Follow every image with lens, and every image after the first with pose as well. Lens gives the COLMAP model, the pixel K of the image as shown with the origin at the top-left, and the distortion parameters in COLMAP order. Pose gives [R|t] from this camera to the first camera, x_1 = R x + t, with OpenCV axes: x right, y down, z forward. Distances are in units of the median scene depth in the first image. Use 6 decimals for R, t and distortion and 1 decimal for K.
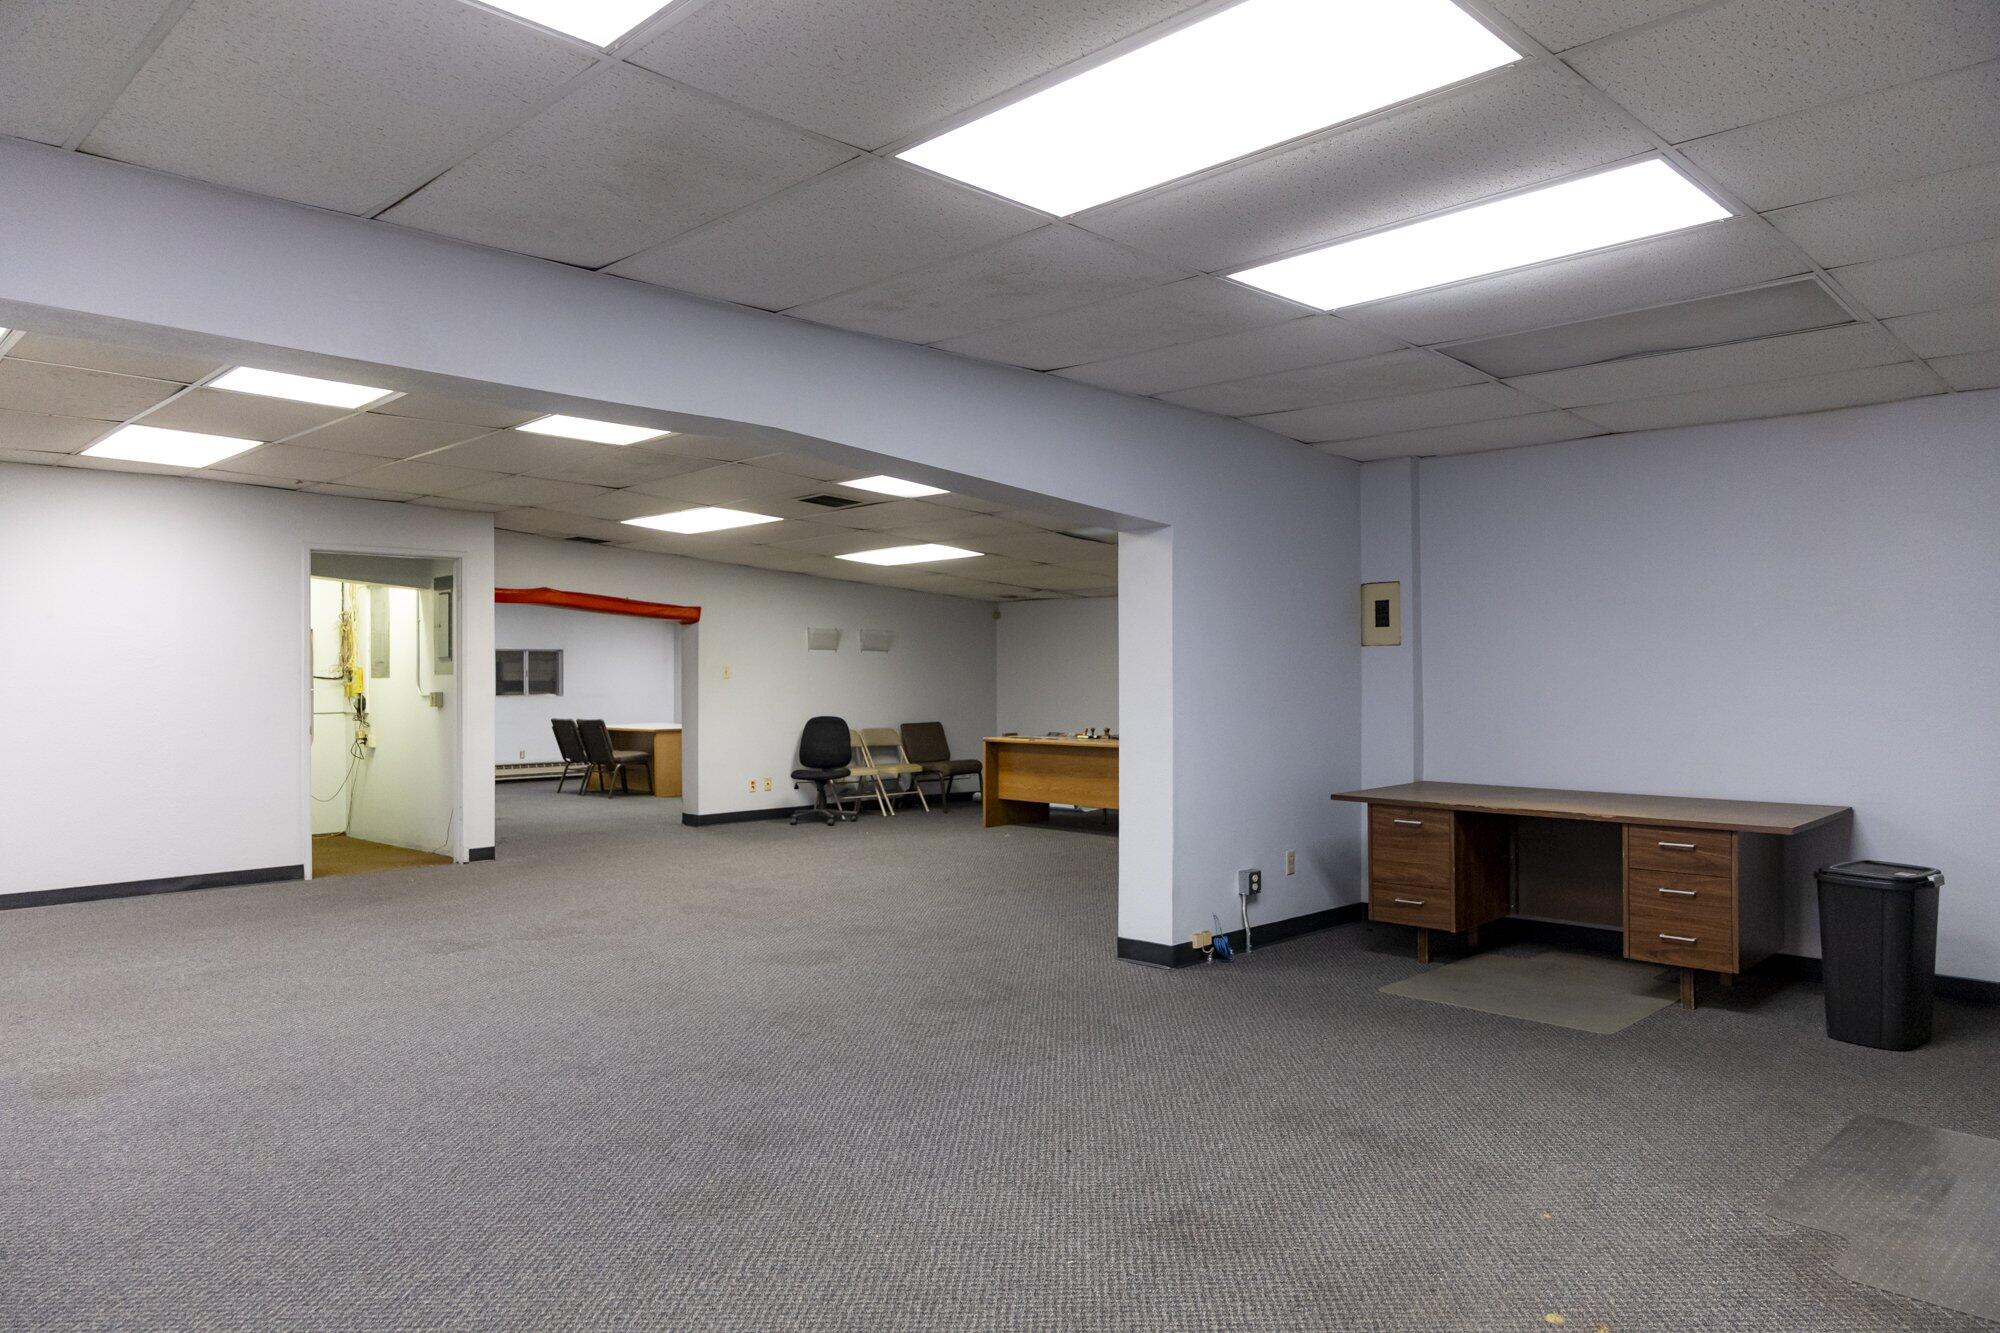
lens RADIAL K [[1311.1, 0, 1000.0], [0, 1311.1, 666.5], [0, 0, 1]] dist [0.041144, -0.001273]
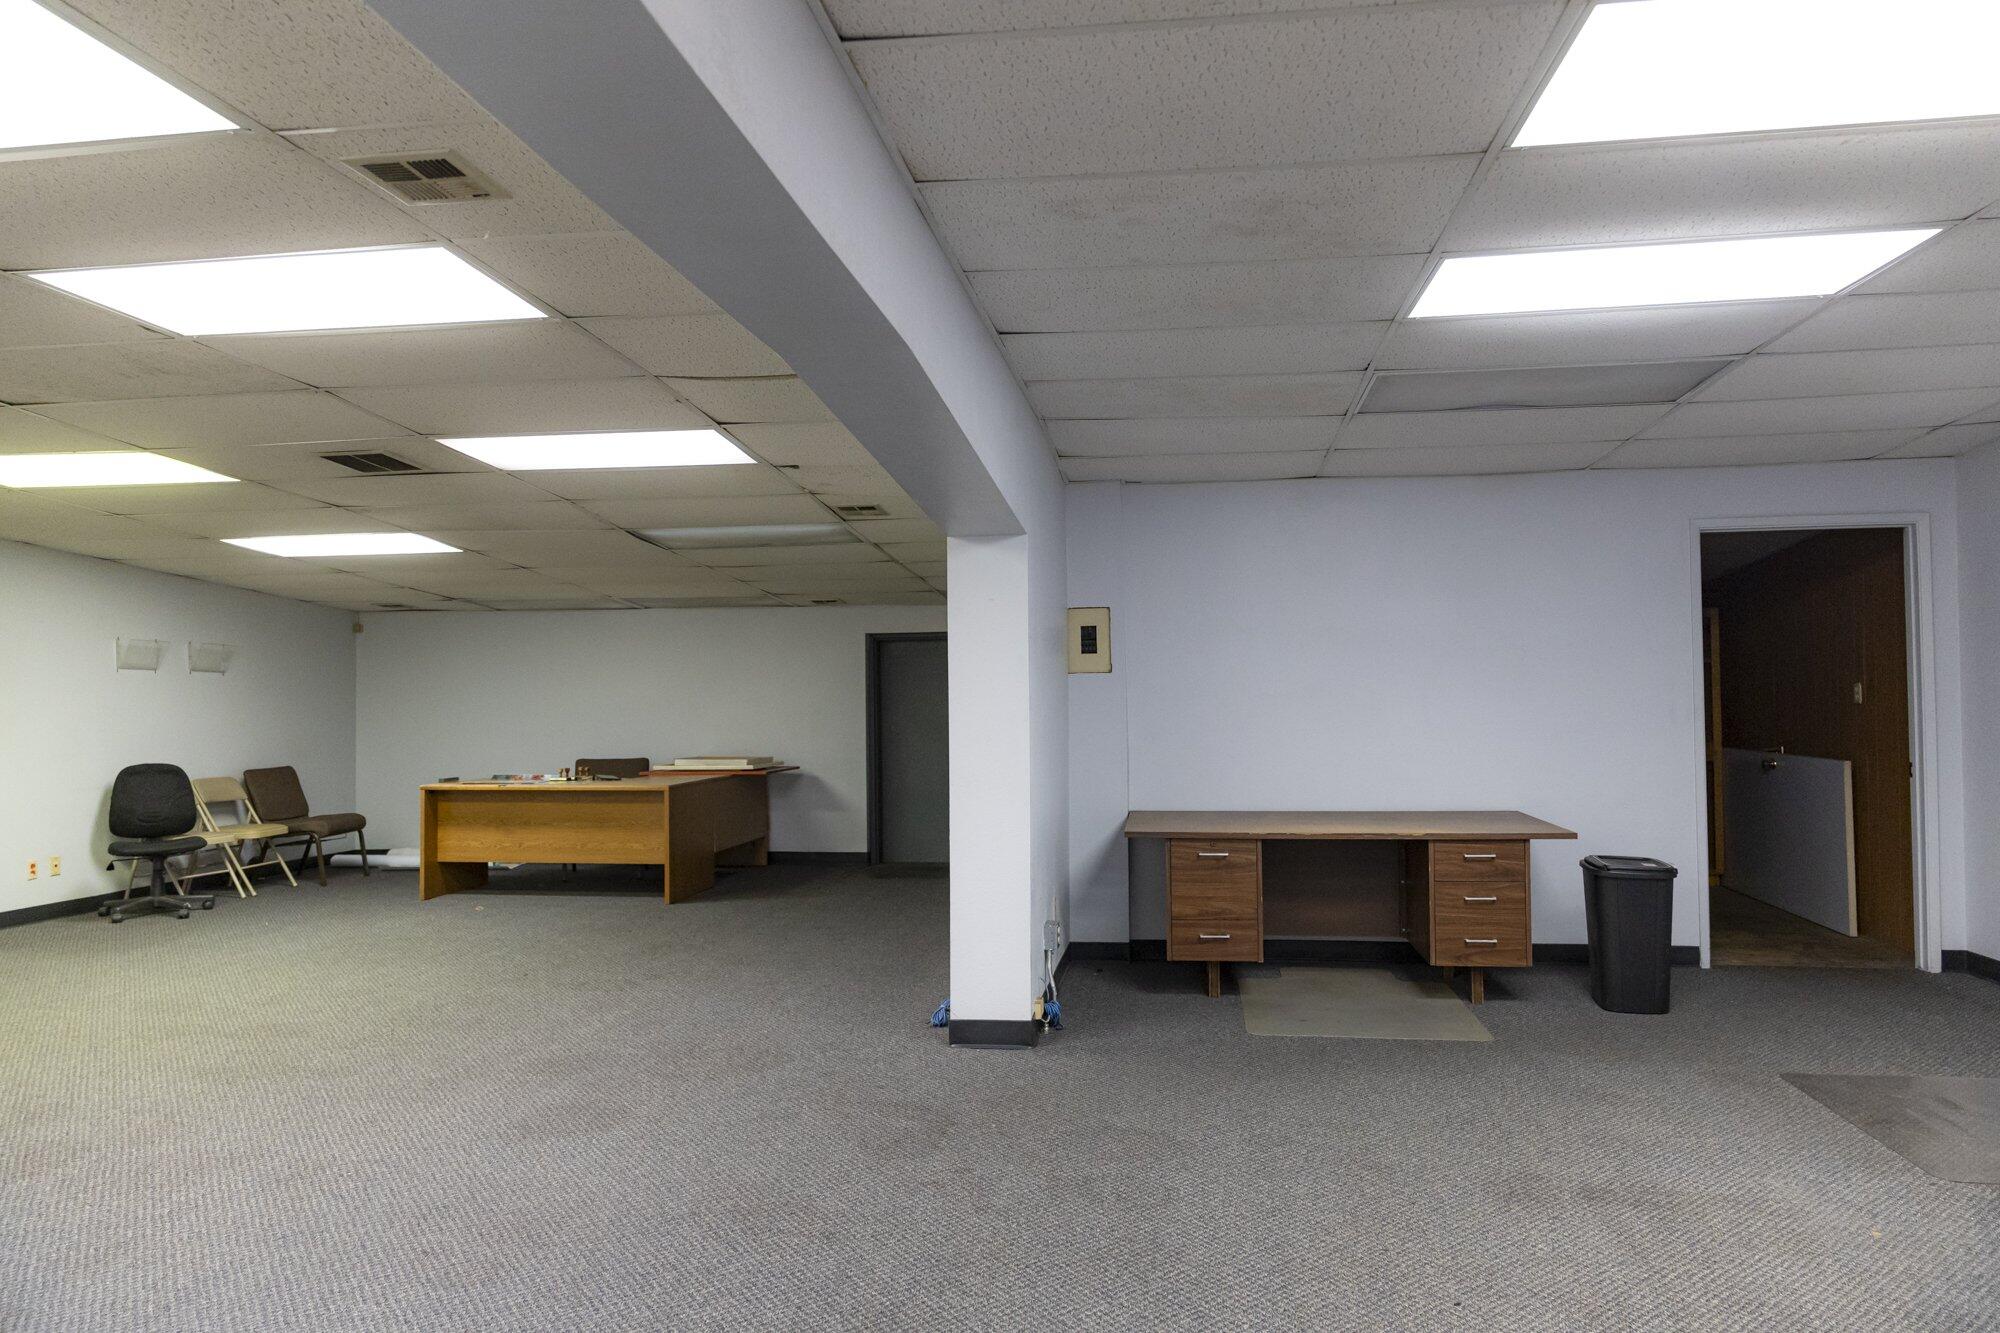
lens RADIAL K [[1301.6, 0, 1000.0], [0, 1301.6, 666.5], [0, 0, 1]] dist [-0.003100, -0.001730]
pose [[0.794717, 0.011042, 0.606880, -0.243763], [0.000644, 0.999819, -0.019035, -0.001427], [-0.606980, 0.015518, 0.794565, 0.201751]]
